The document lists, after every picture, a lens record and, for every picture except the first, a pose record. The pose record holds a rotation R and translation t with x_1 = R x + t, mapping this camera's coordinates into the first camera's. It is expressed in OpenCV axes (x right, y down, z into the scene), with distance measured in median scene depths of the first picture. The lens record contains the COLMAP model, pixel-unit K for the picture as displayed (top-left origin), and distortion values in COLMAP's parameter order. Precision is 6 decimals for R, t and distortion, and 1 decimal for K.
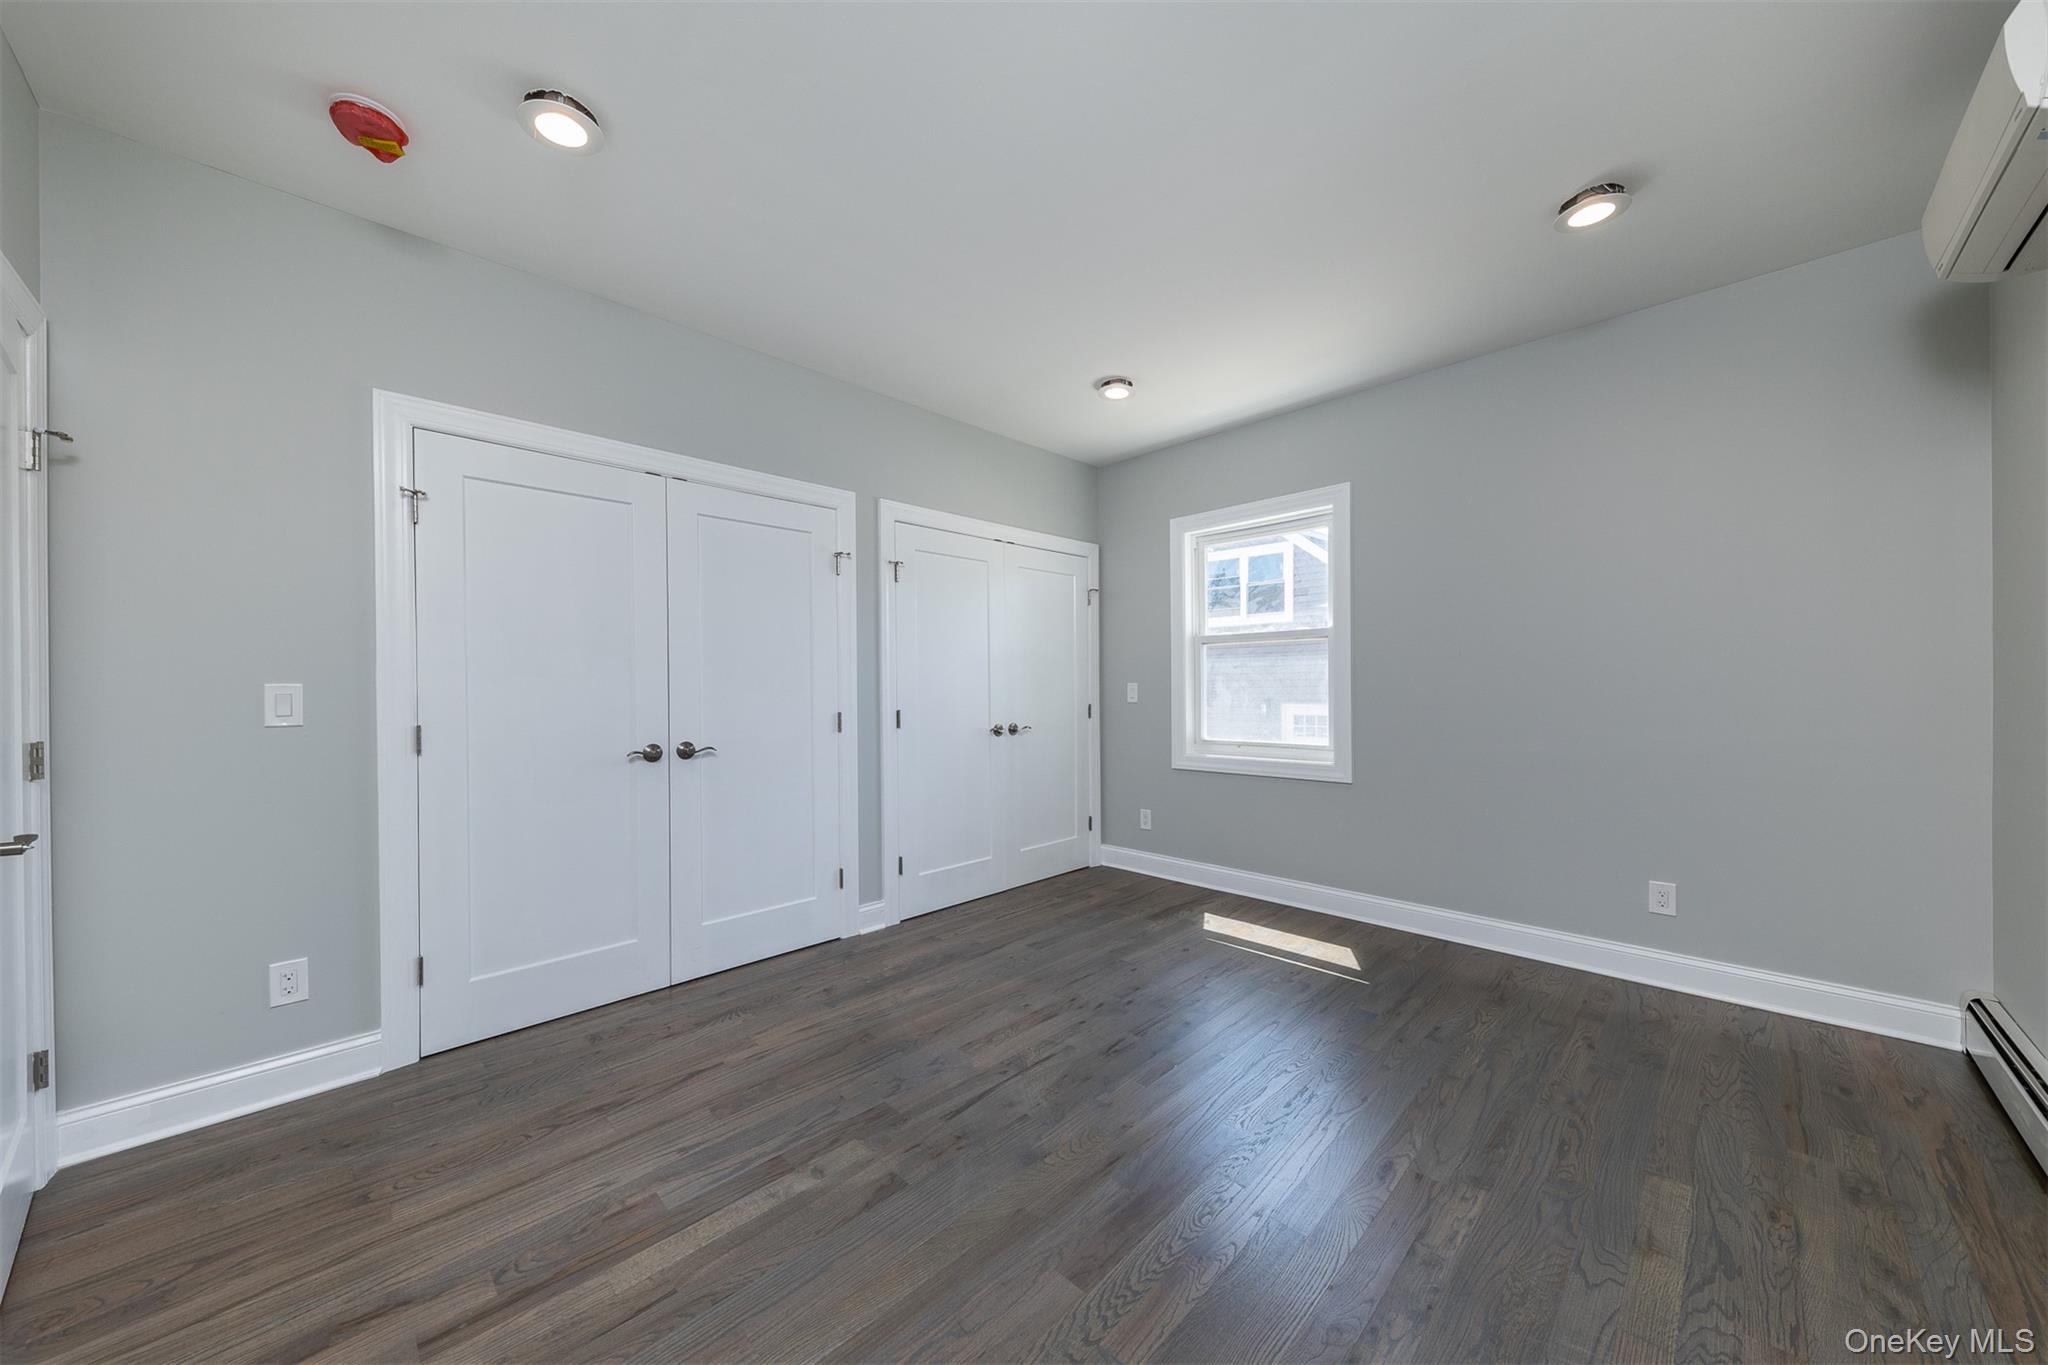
lens RADIAL K [[711.6, 0, 1018.6], [0, 711.6, 691.5], [0, 0, 1]] dist [0.000926, -0.000068]
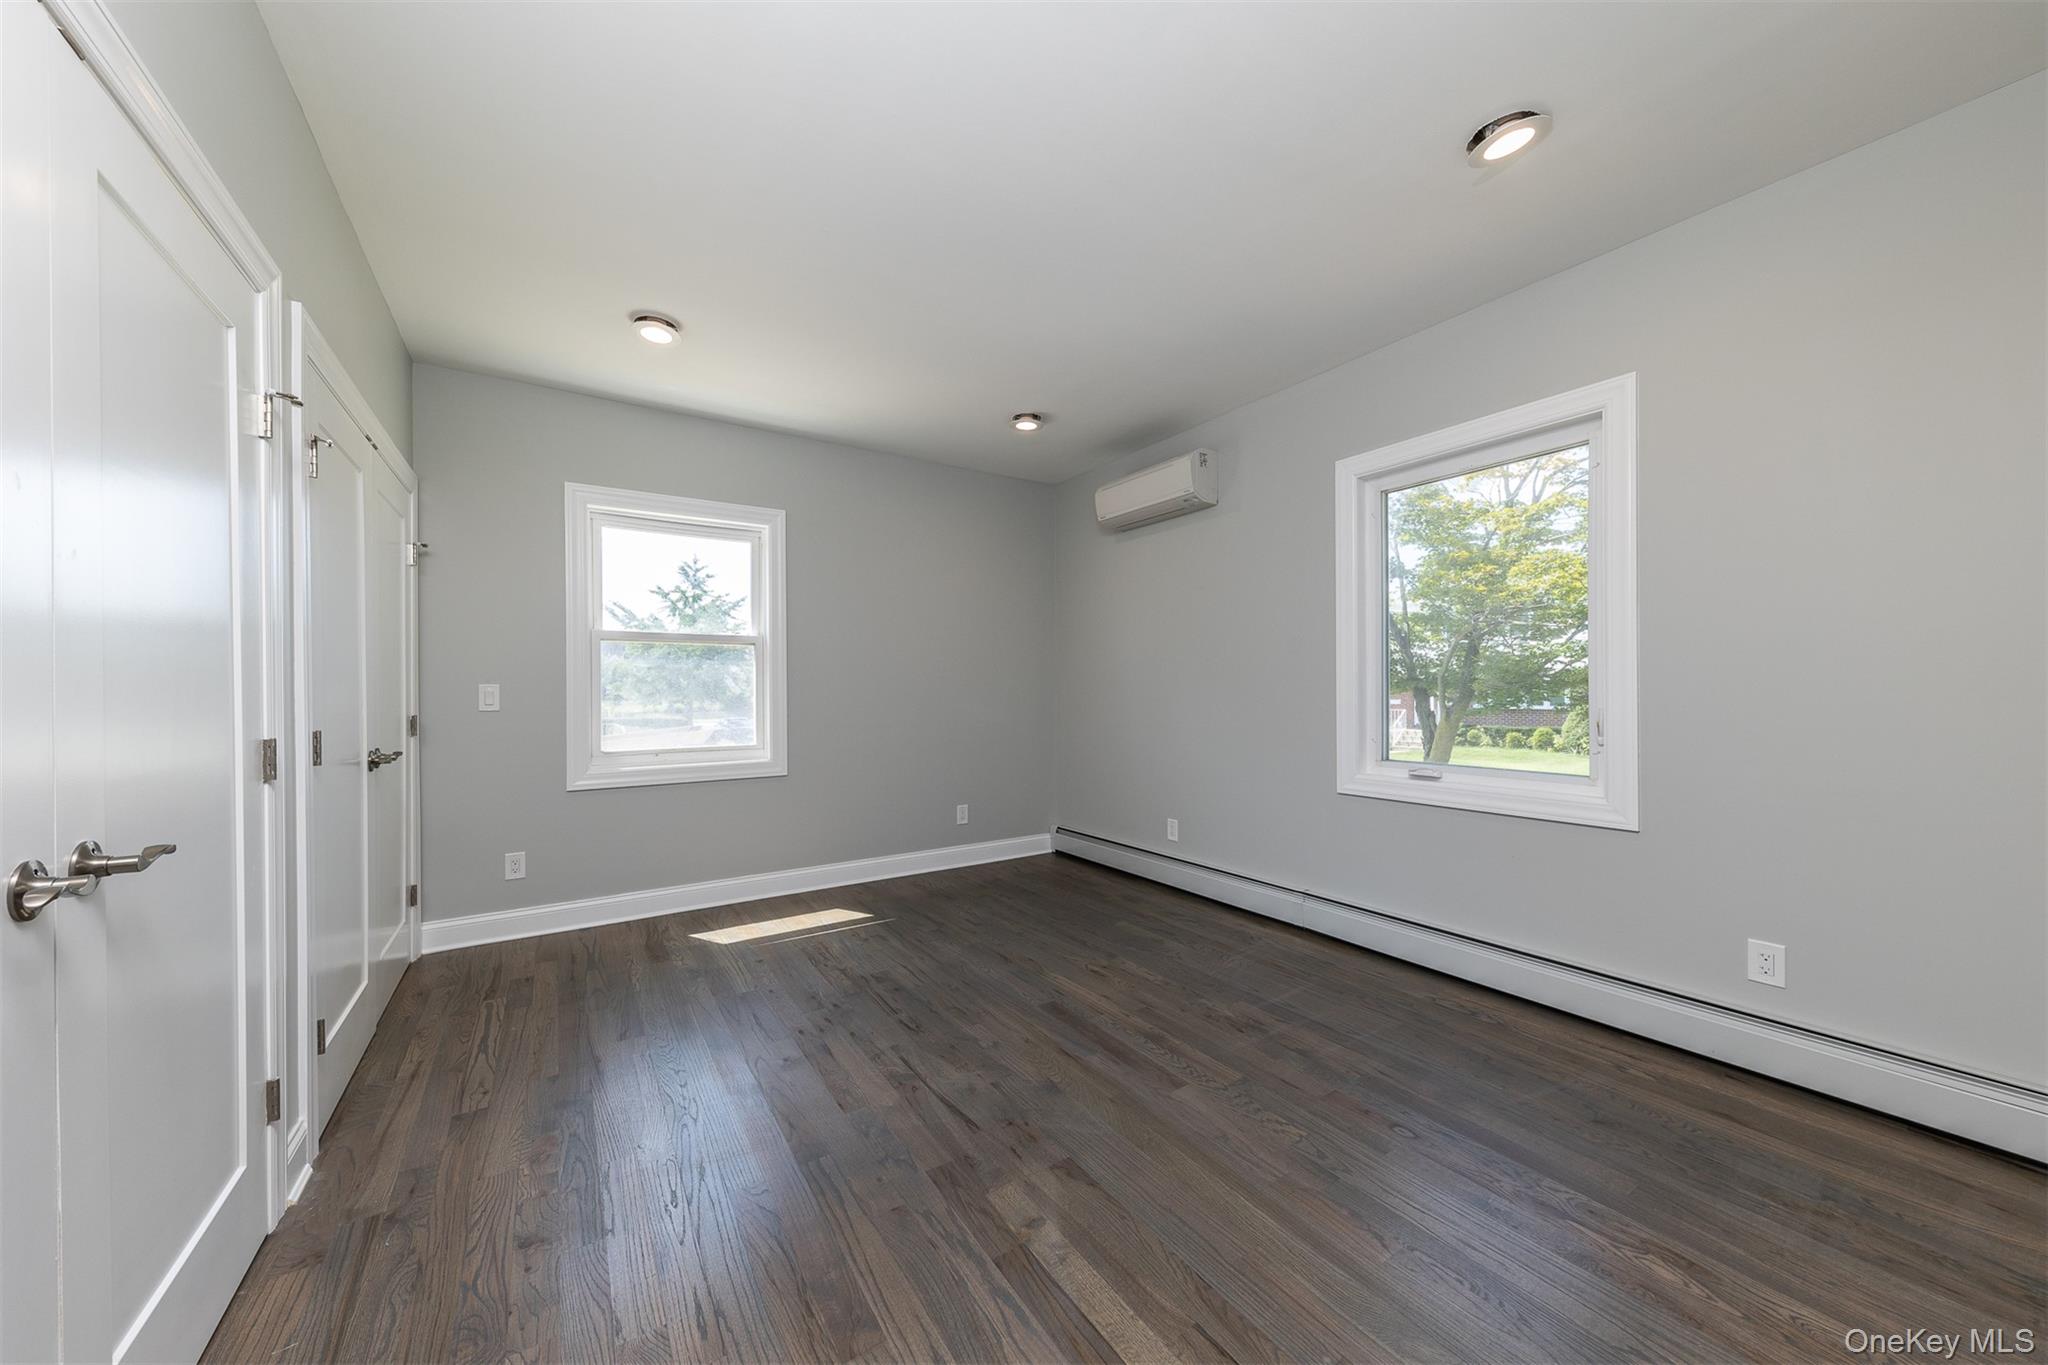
lens RADIAL K [[697.6, 0, 1034.9], [0, 697.6, 691.4], [0, 0, 1]] dist [0.009176, -0.000034]
pose [[0.192765, 0.003964, 0.981237, -0.546965], [0.006435, 0.999965, -0.005304, 0.003486], [-0.981224, 0.007337, 0.192732, 0.389656]]
